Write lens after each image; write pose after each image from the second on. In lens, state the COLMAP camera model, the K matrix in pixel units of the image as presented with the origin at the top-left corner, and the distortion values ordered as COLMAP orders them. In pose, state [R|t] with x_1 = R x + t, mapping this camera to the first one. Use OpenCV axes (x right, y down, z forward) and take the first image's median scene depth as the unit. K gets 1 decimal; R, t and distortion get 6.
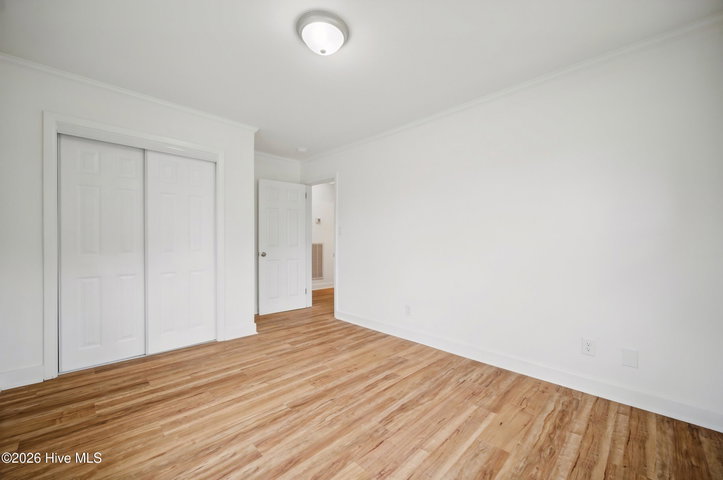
lens RADIAL K [[287.1, 0, 360.5], [0, 287.1, 240.5], [0, 0, 1]] dist [-0.001160, 0.000163]
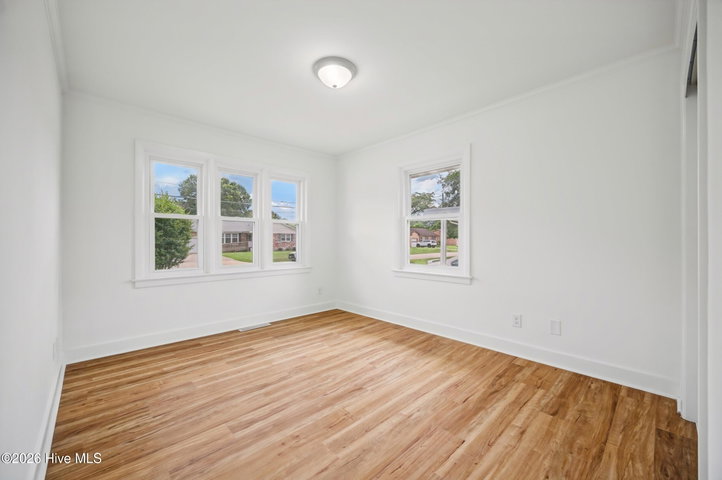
lens RADIAL K [[286.7, 0, 360.0], [0, 286.7, 240.5], [0, 0, 1]] dist [-0.001160, 0.000163]
pose [[-0.999727, -0.003925, 0.023026, -0.243294], [-0.003986, 0.999989, -0.002629, 0.008179], [-0.023015, -0.002720, -0.999731, 2.025689]]
